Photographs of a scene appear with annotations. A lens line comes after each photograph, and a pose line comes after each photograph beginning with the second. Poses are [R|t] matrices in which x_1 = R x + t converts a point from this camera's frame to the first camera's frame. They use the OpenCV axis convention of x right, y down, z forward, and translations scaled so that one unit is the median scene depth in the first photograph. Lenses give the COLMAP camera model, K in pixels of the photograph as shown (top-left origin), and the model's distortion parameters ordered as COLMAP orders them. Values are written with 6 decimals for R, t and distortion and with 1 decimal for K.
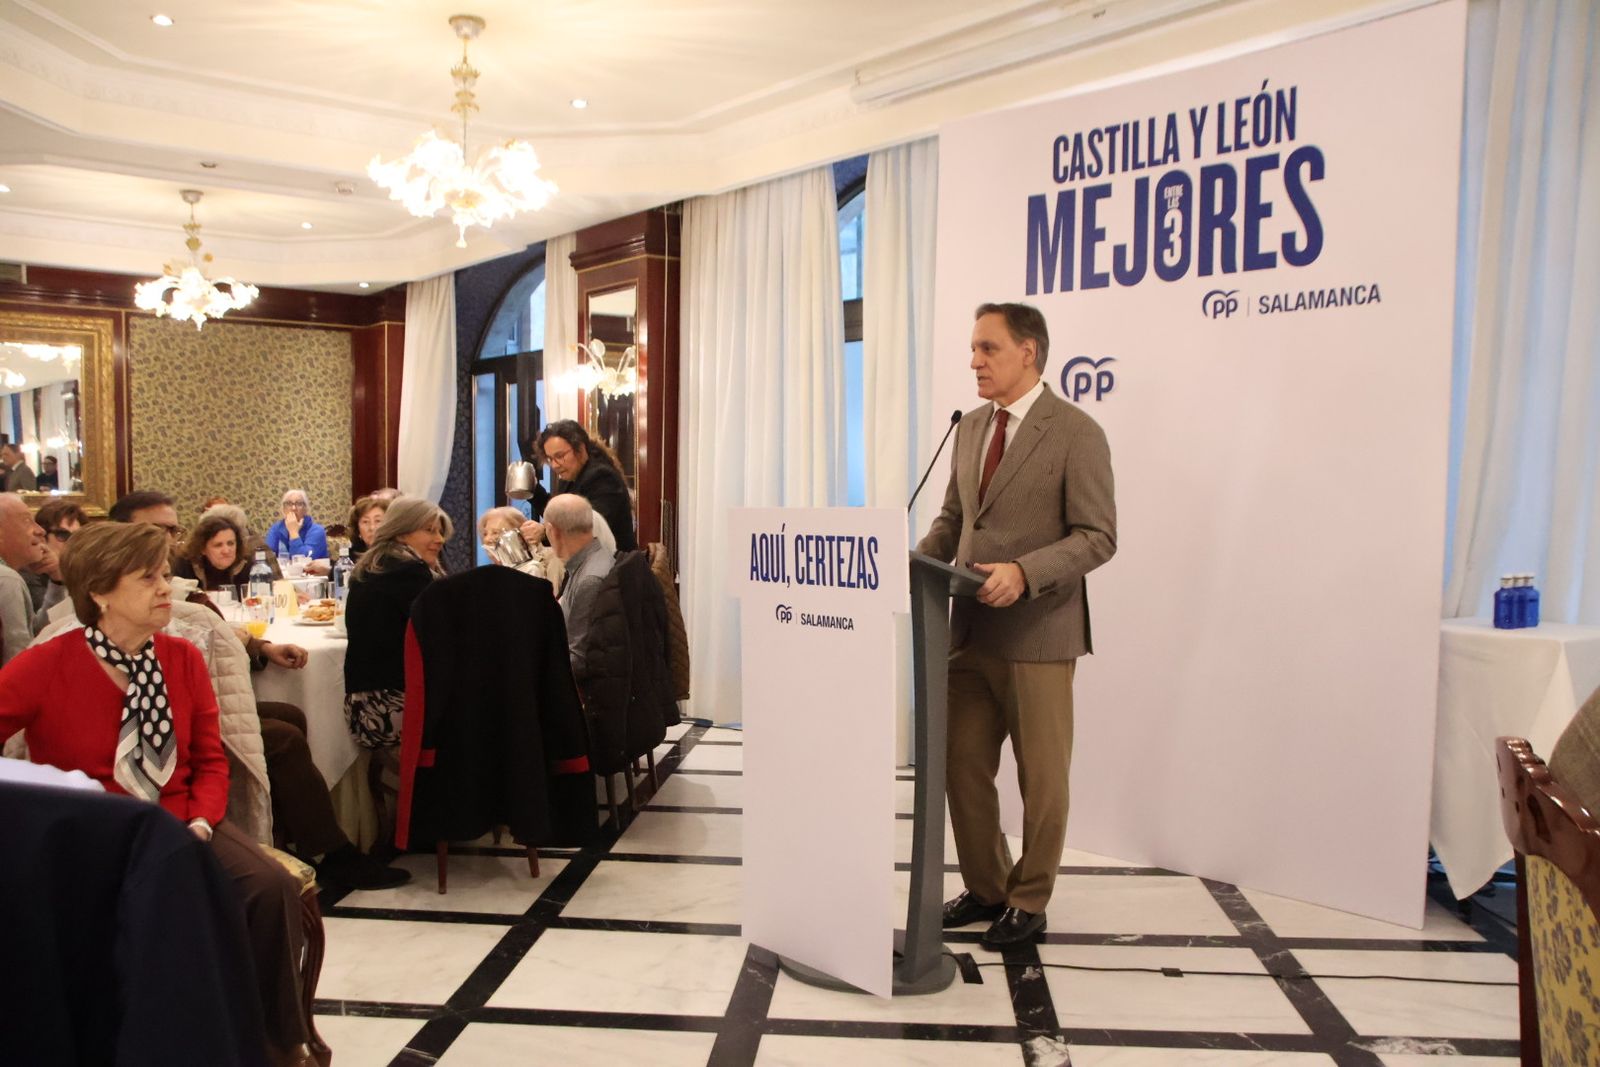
lens RADIAL K [[1294.5, 0, 807.1], [0, 1294.5, 562.9], [0, 0, 1]] dist [-0.152871, 0.146652]
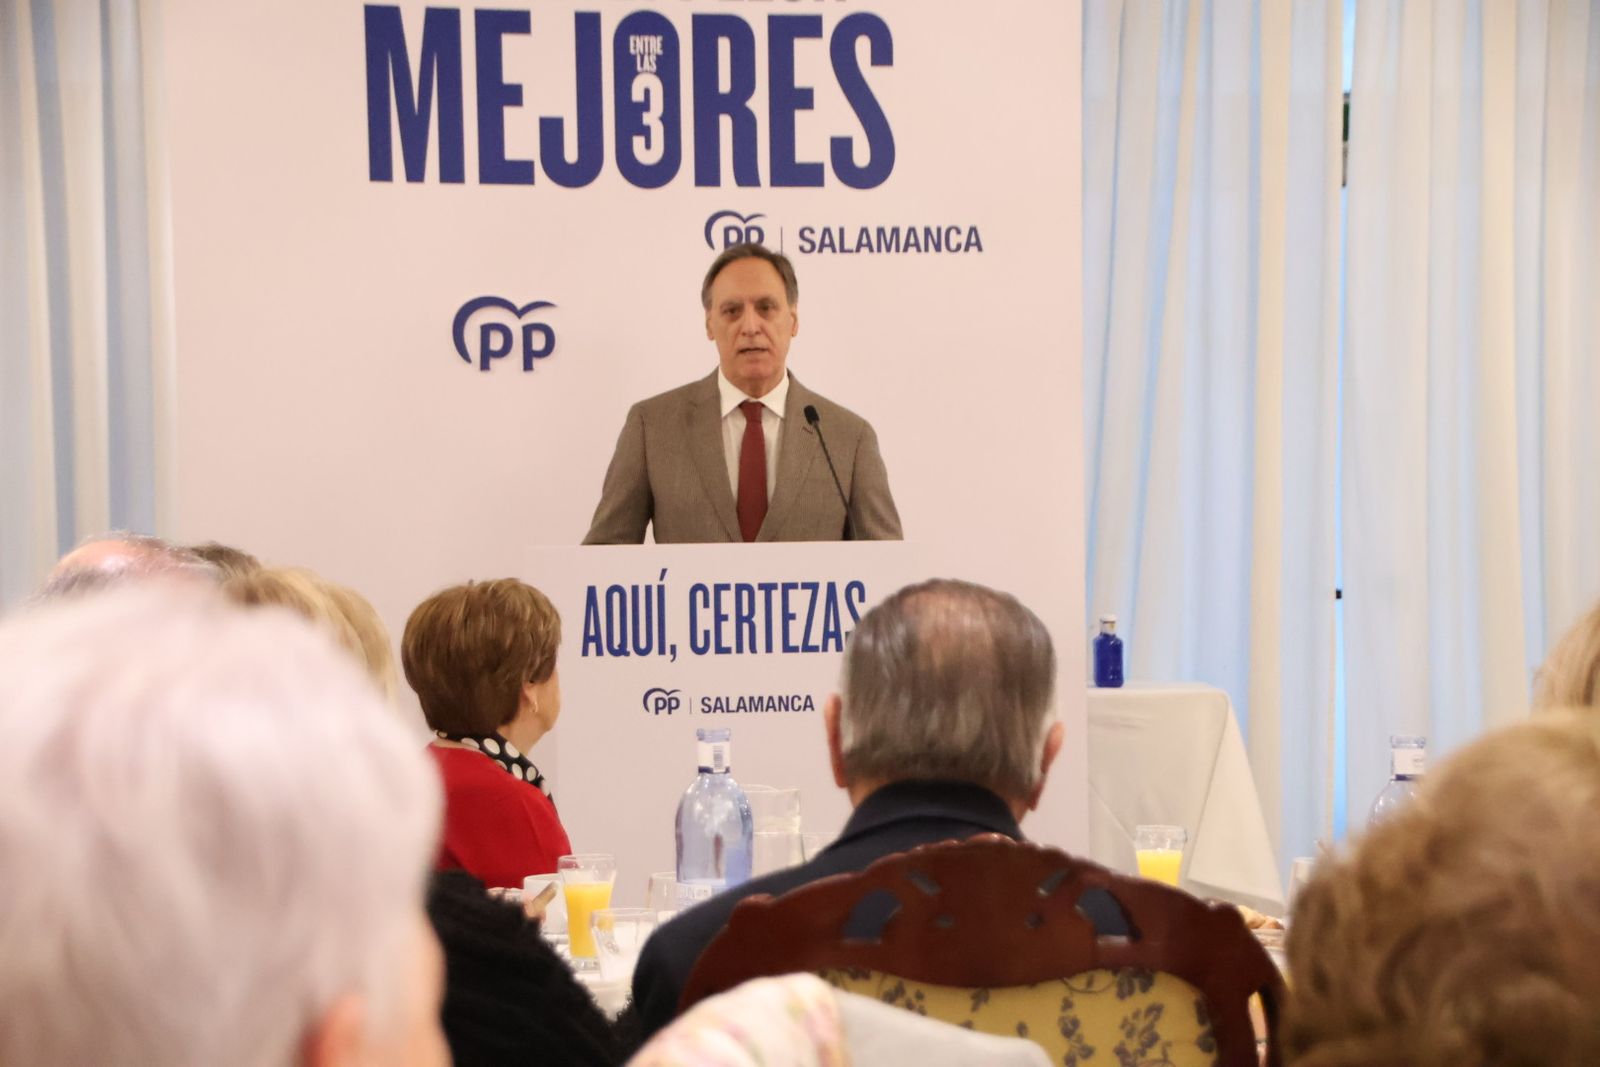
lens RADIAL K [[3673.3, 0, 716.1], [0, 3673.3, 566.7], [0, 0, 1]] dist [0.659747, -0.018602]
pose [[0.607313, -0.021228, 0.794179, -1.245546], [0.053017, 0.998497, -0.013854, -0.002468], [-0.792692, 0.050519, 0.607526, -0.163781]]
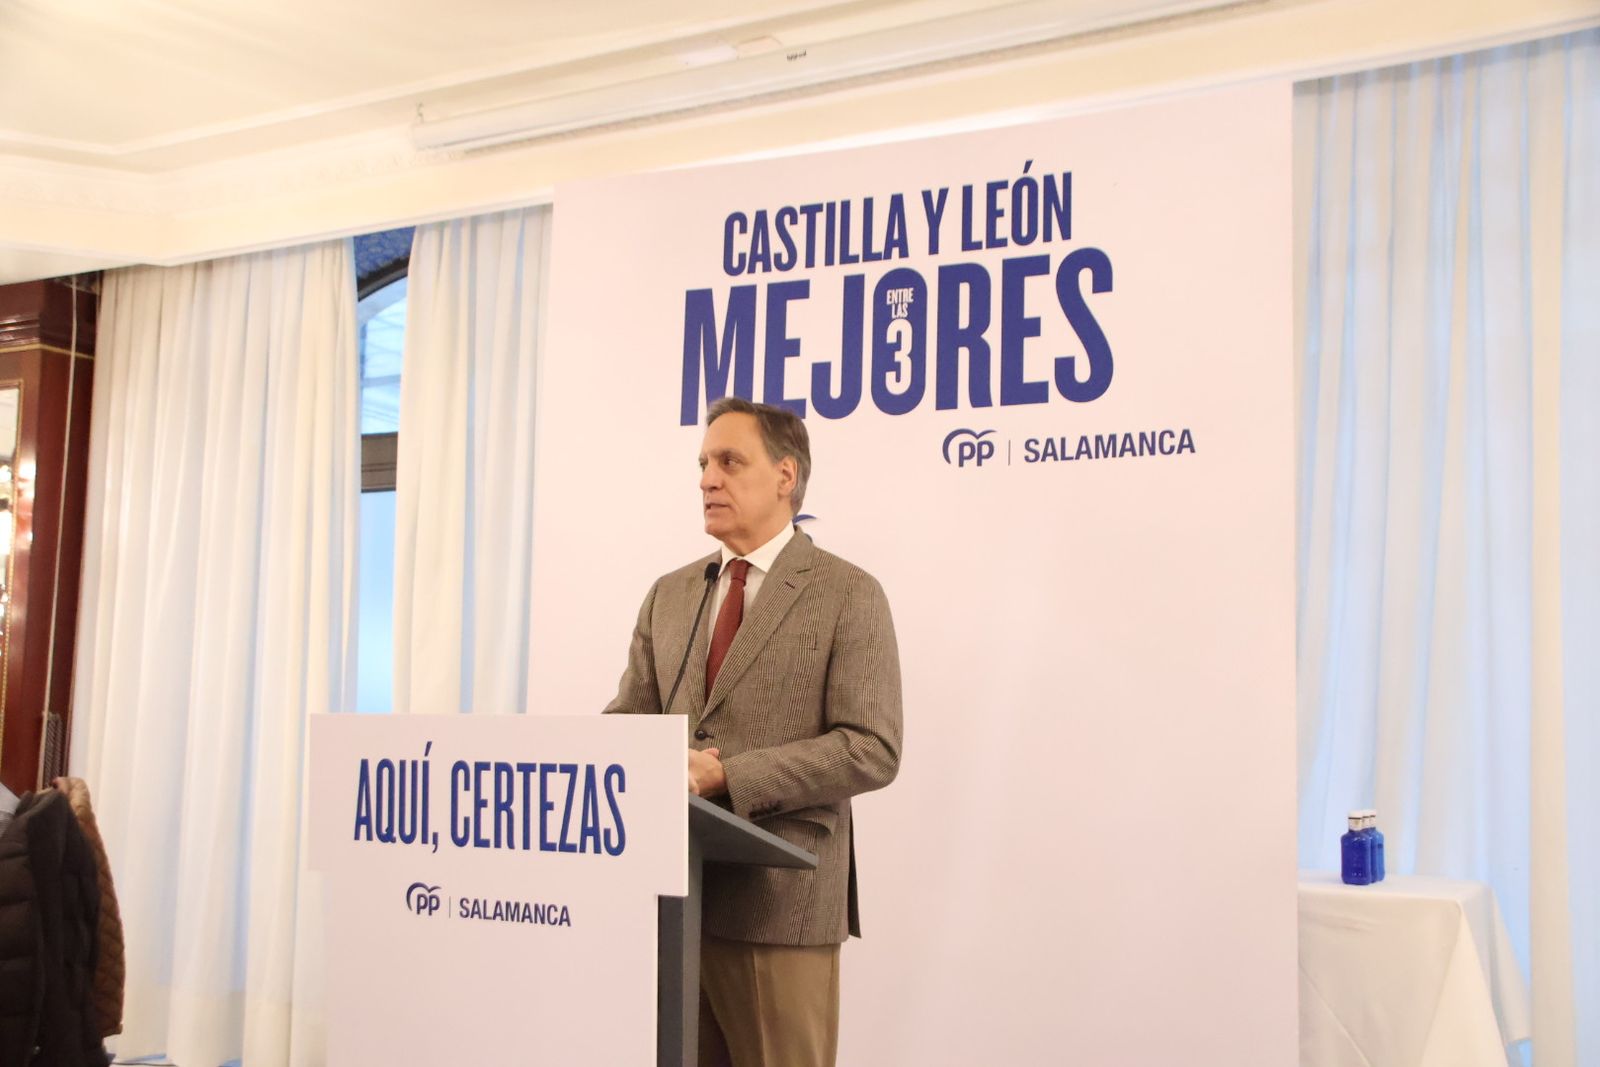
lens RADIAL K [[1536.0, 0, 799.3], [0, 1536.0, 563.4], [0, 0, 1]] dist [-0.070116, 0.170670]
pose [[0.922050, 0.049827, 0.383850, -0.107103], [0.009384, 0.988511, -0.150859, -0.003500], [-0.386957, 0.142701, 0.910989, 0.238004]]
